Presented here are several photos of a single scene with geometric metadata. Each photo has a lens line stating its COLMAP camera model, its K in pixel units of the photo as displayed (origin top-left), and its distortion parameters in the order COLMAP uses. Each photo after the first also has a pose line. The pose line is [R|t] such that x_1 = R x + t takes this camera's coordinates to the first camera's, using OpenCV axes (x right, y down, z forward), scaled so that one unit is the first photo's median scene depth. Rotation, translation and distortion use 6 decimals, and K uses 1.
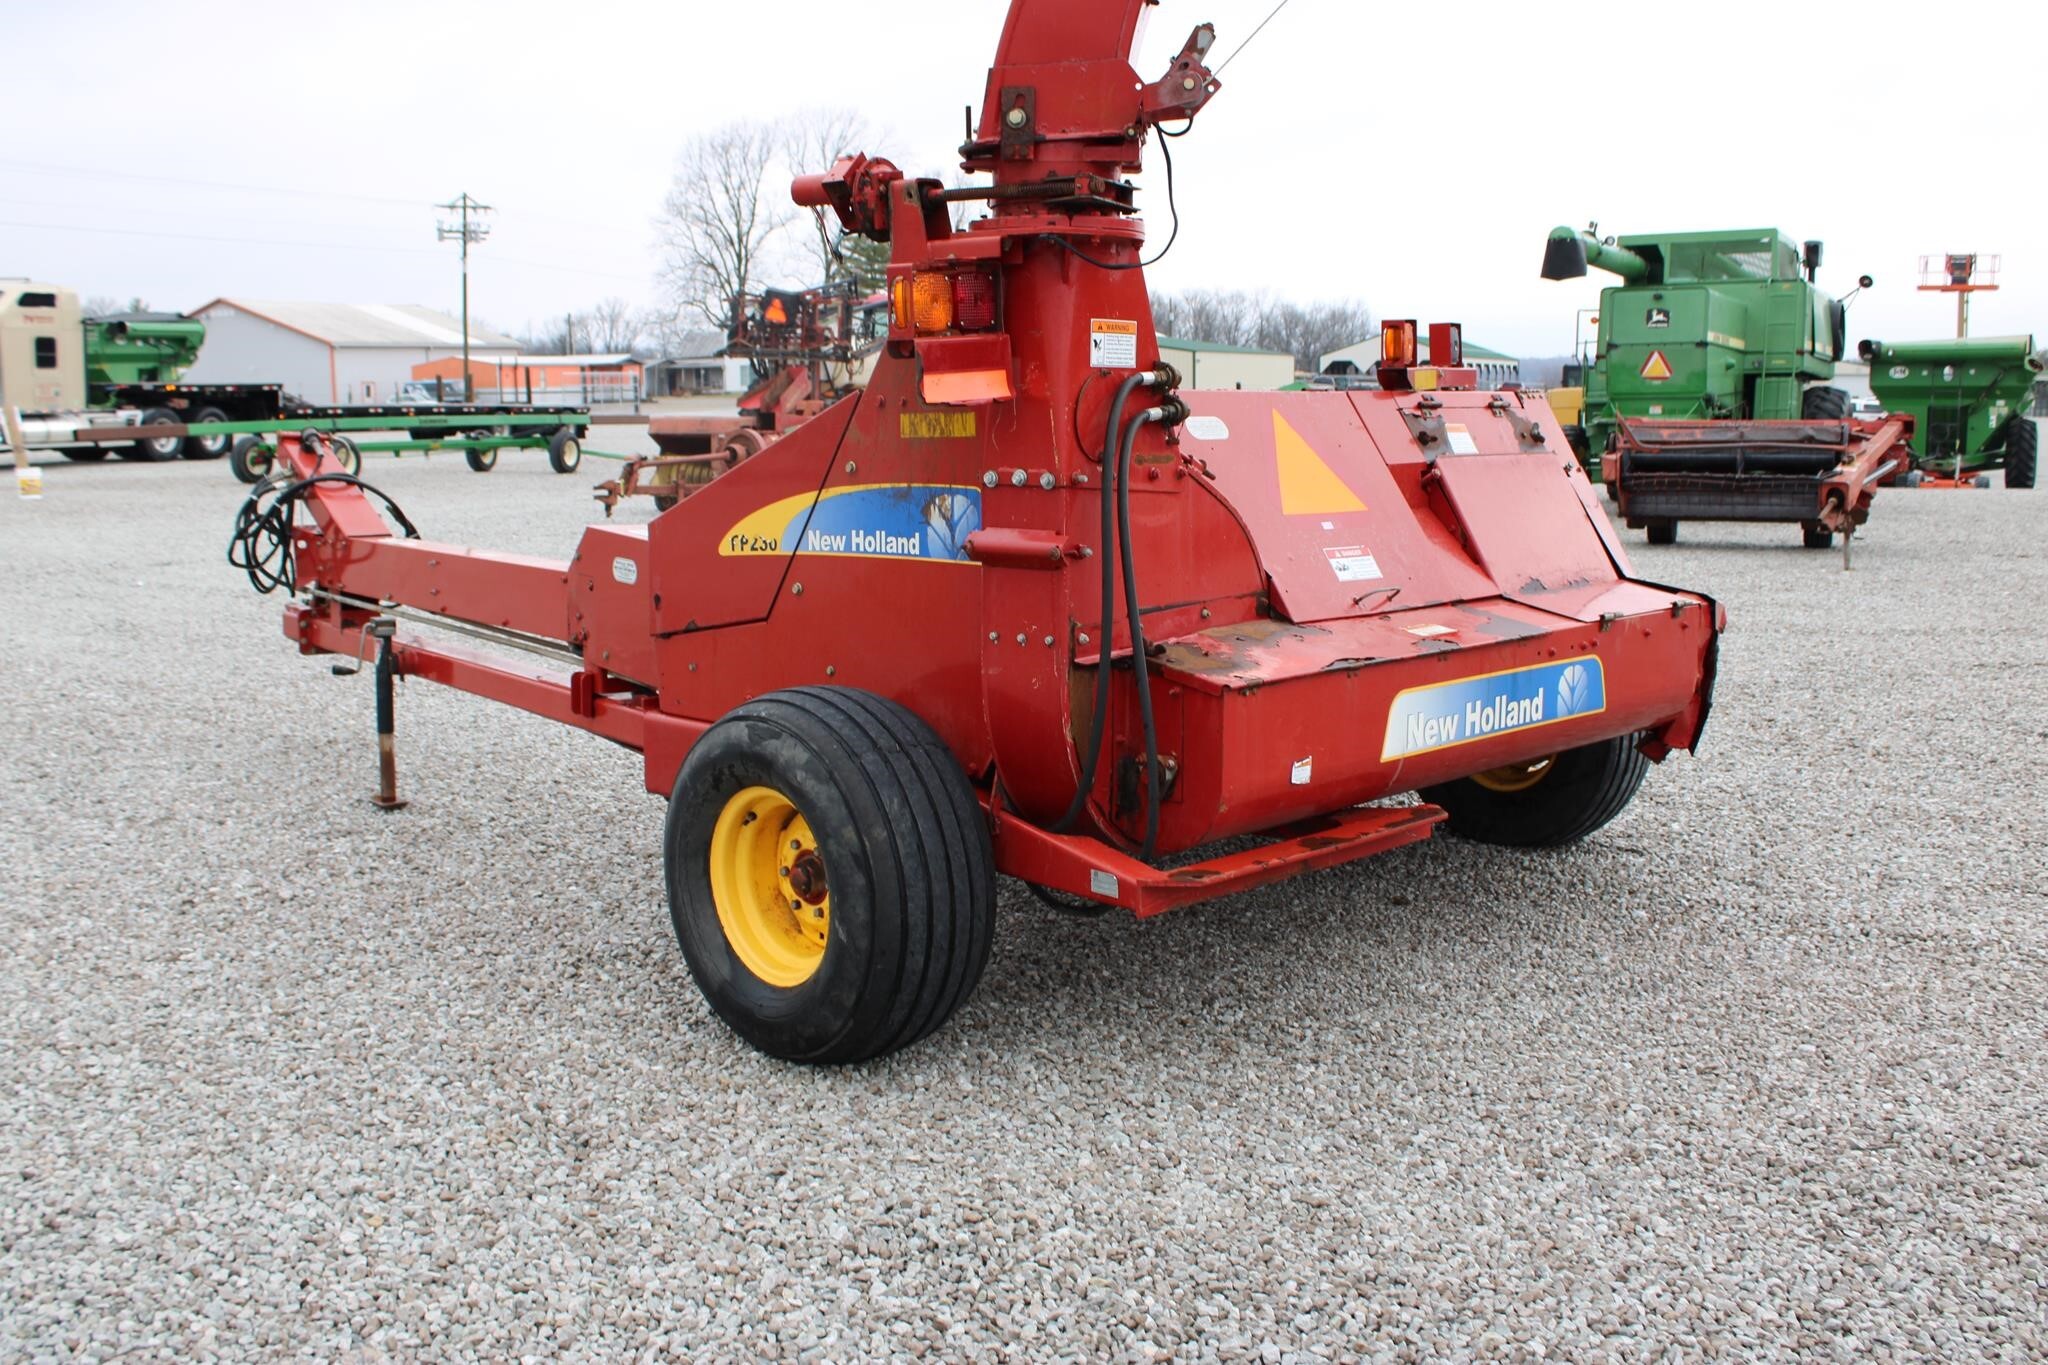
lens RADIAL K [[1983.9, 0, 1033.5], [0, 1983.9, 677.0], [0, 0, 1]] dist [-0.135494, 0.159994]
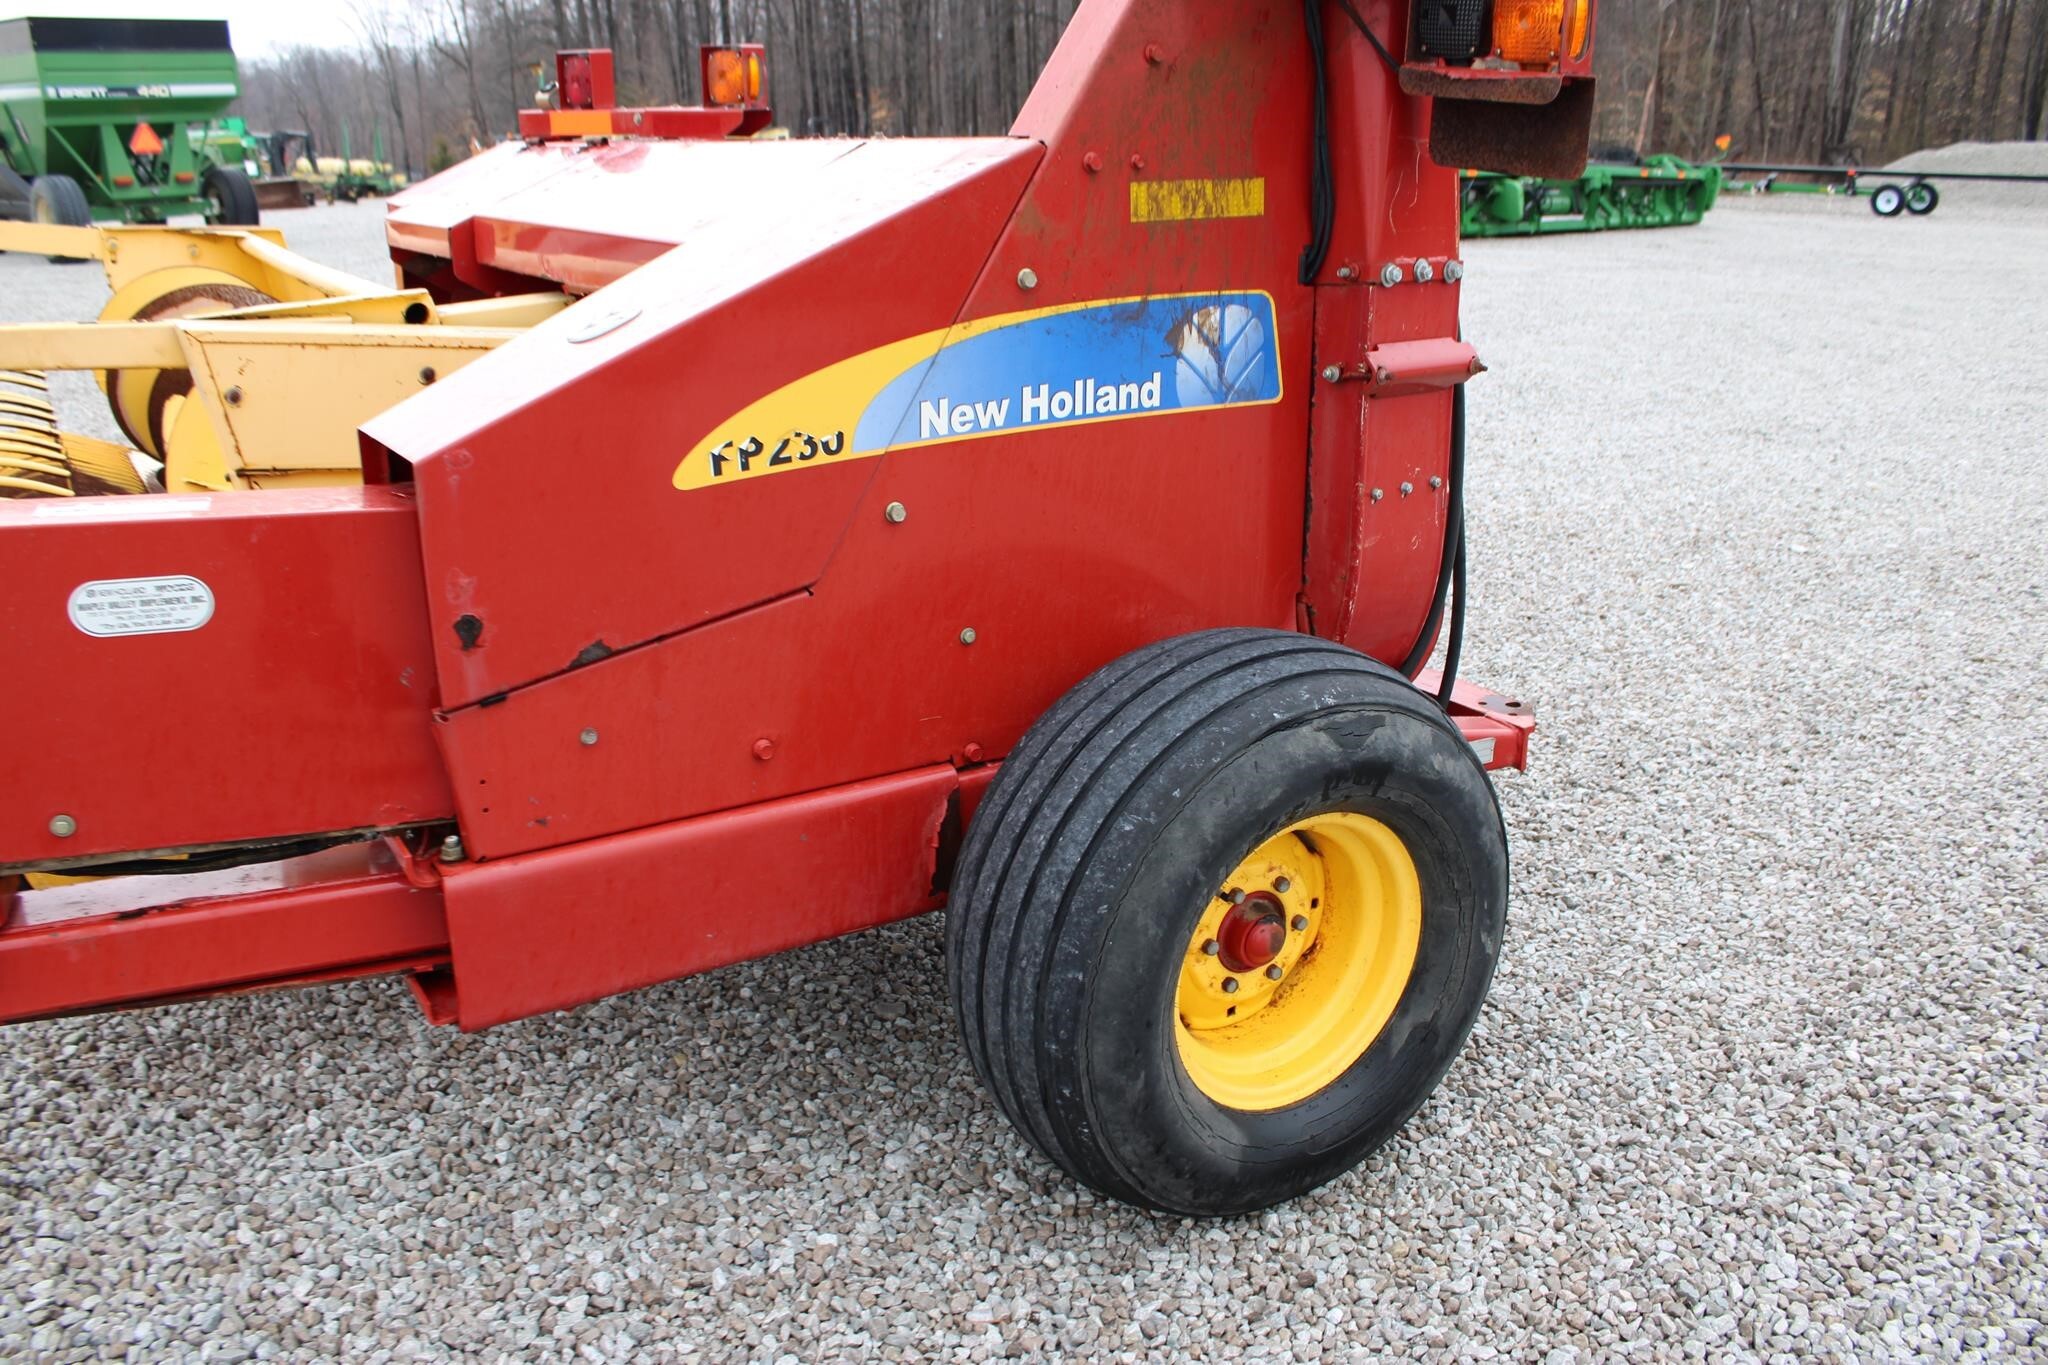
lens RADIAL K [[1707.3, 0, 1020.7], [0, 1707.3, 679.5], [0, 0, 1]] dist [-0.164248, 0.148183]
pose [[0.243680, -0.301089, 0.921936, -0.530850], [0.135895, 0.951813, 0.274928, -0.119059], [-0.960288, 0.058292, 0.272854, 0.796225]]
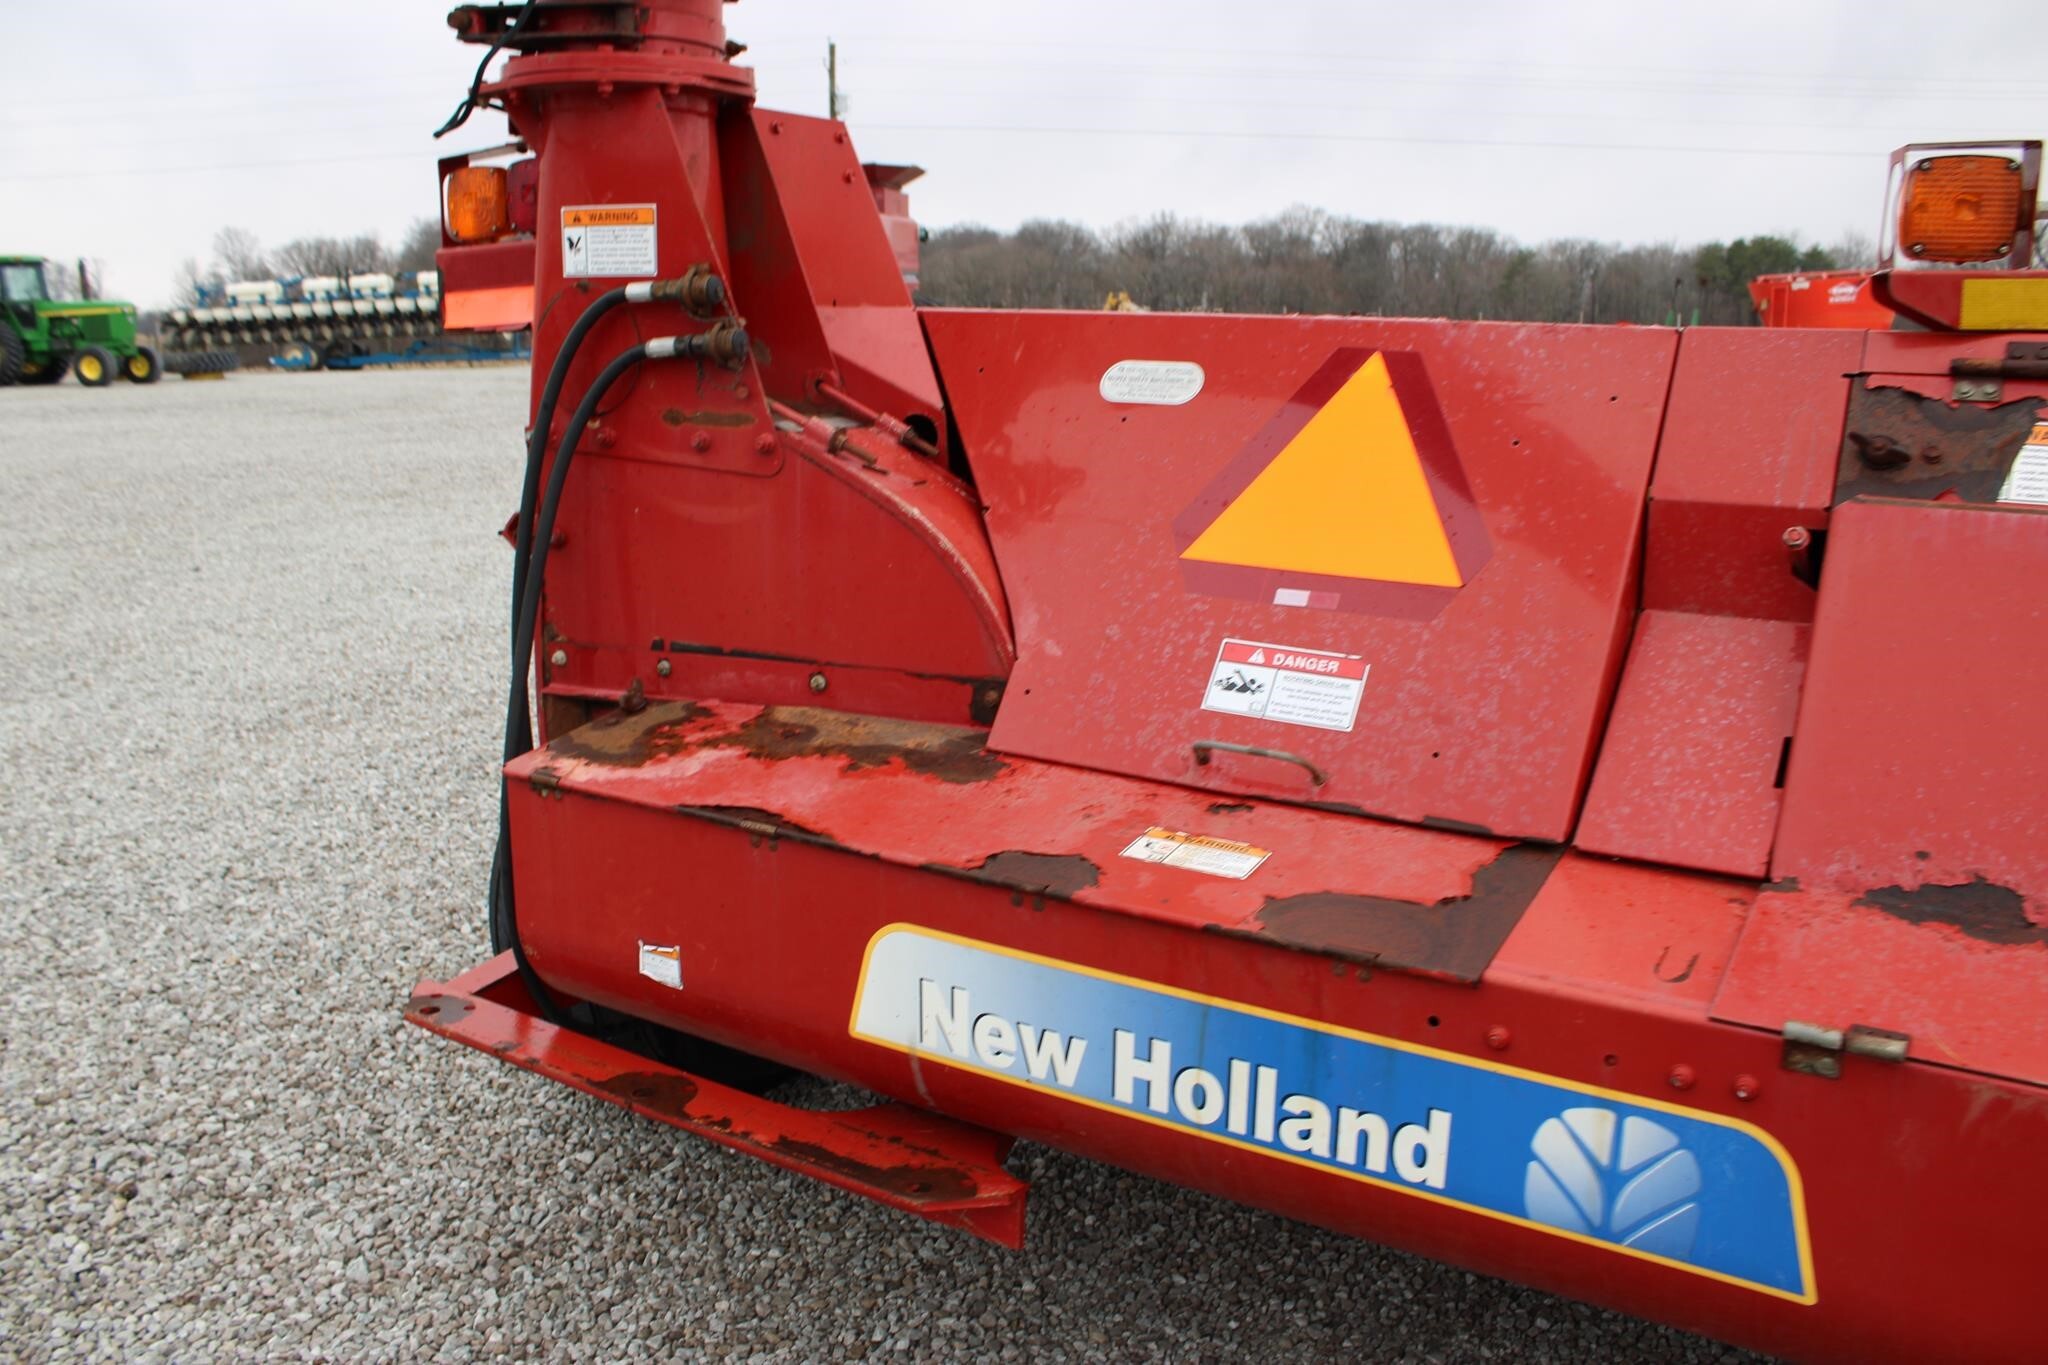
lens RADIAL K [[1697.9, 0, 1028.7], [0, 1697.9, 680.2], [0, 0, 1]] dist [-0.167366, 0.150129]
pose [[0.205649, 0.205342, -0.956840, 0.527072], [-0.152498, 0.972519, 0.175931, -0.118235], [0.966671, 0.109736, 0.231312, 0.836151]]
